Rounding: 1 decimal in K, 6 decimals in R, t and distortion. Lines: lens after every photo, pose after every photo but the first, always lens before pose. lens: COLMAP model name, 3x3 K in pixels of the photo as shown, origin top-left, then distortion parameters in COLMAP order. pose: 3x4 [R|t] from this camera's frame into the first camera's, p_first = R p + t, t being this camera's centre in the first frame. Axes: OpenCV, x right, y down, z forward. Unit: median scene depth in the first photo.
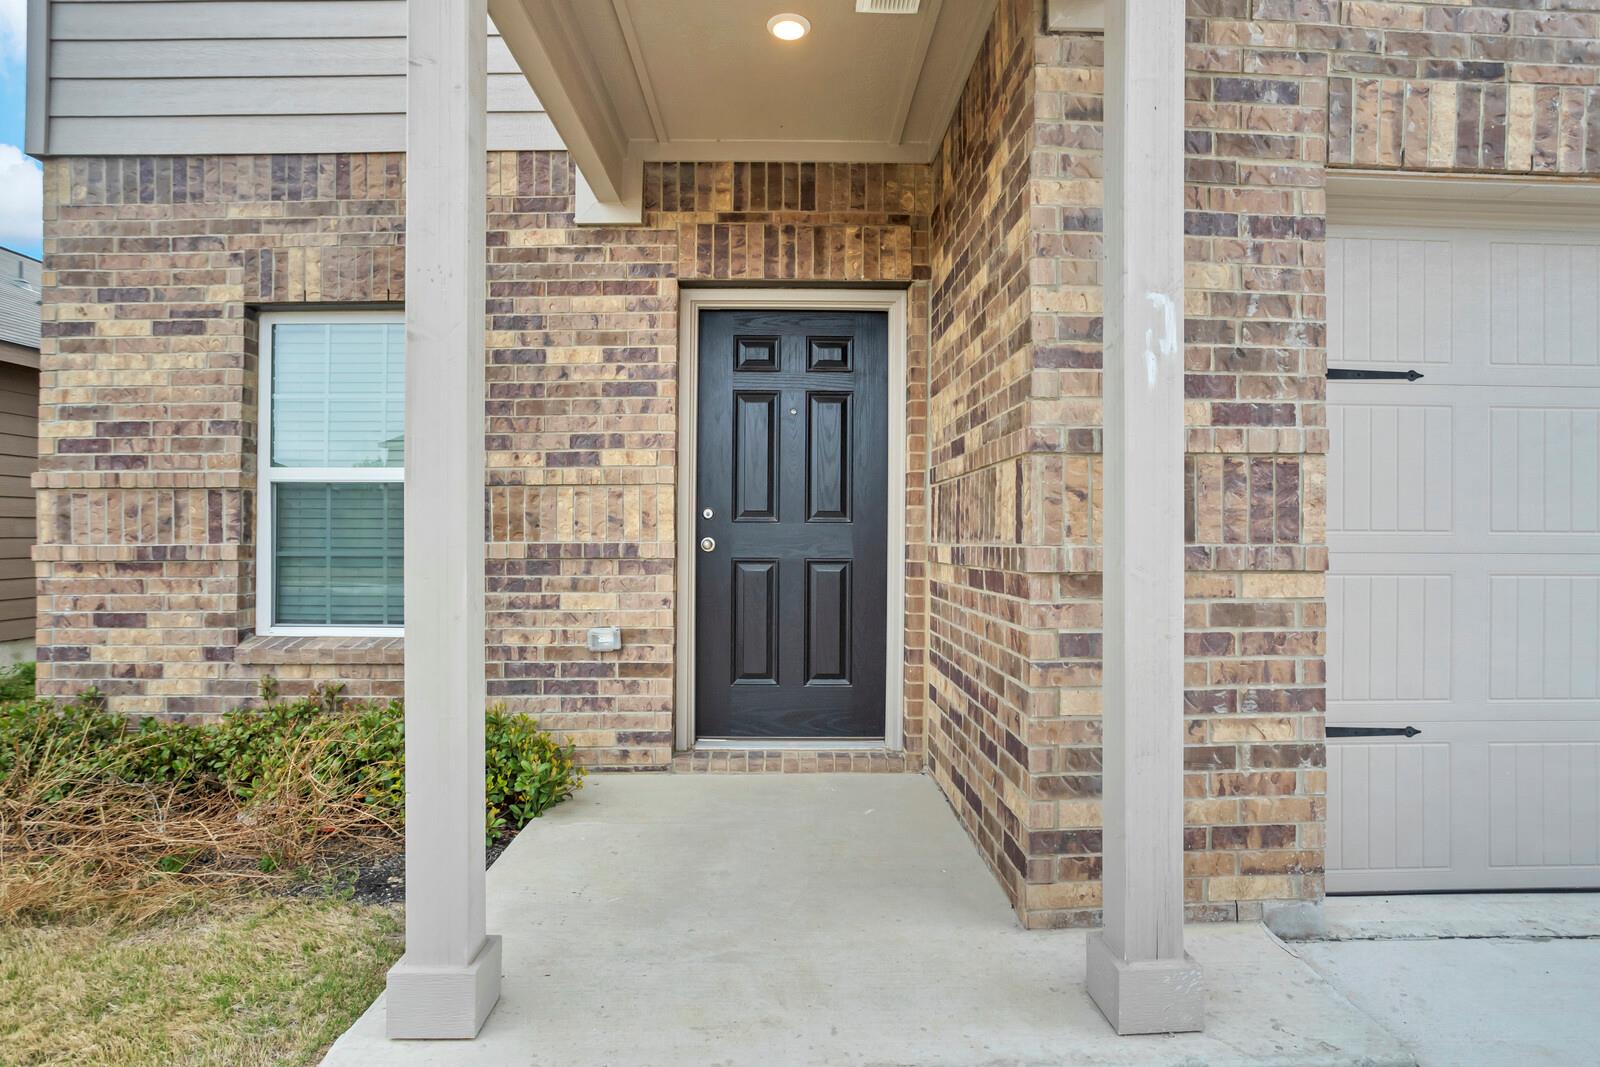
lens RADIAL K [[881.8, 0, 793.4], [0, 881.8, 530.5], [0, 0, 1]] dist [-0.043403, -0.001280]
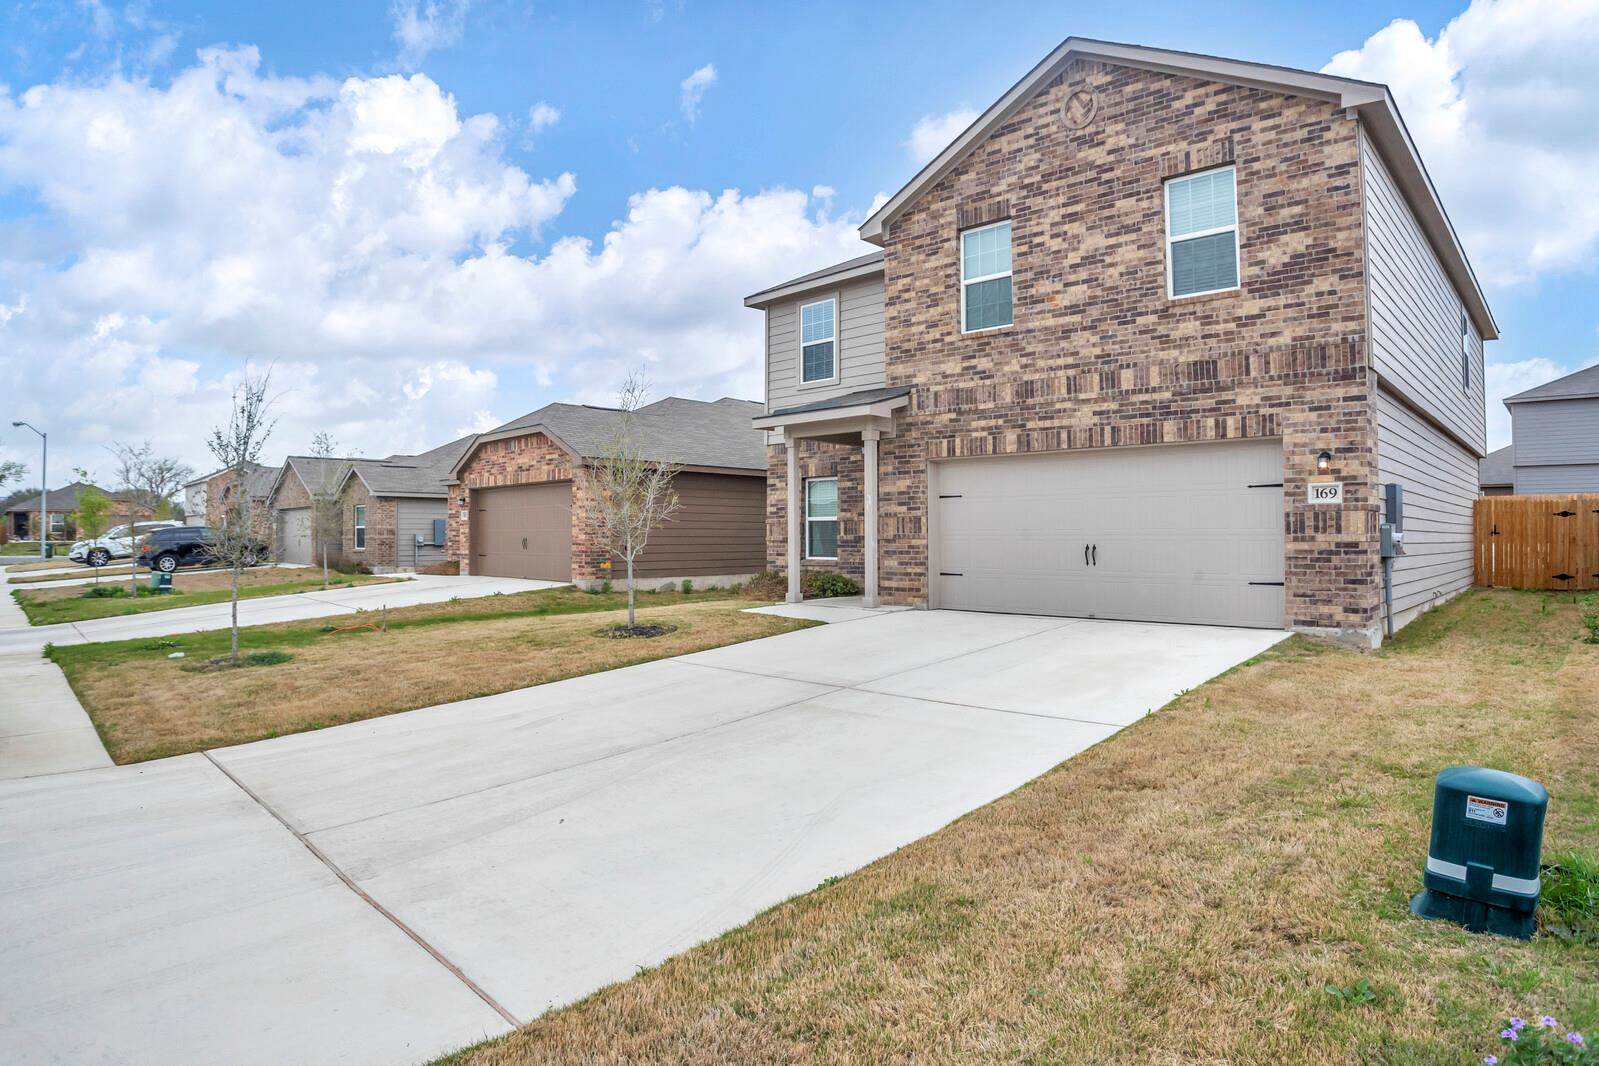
lens RADIAL K [[881.2, 0, 804.0], [0, 881.2, 538.0], [0, 0, 1]] dist [-0.043403, -0.001280]
pose [[0.708747, -0.004732, -0.705447, 2.357238], [0.007522, 0.999971, 0.000850, 0.020939], [0.705423, -0.005908, 0.708762, -1.993023]]
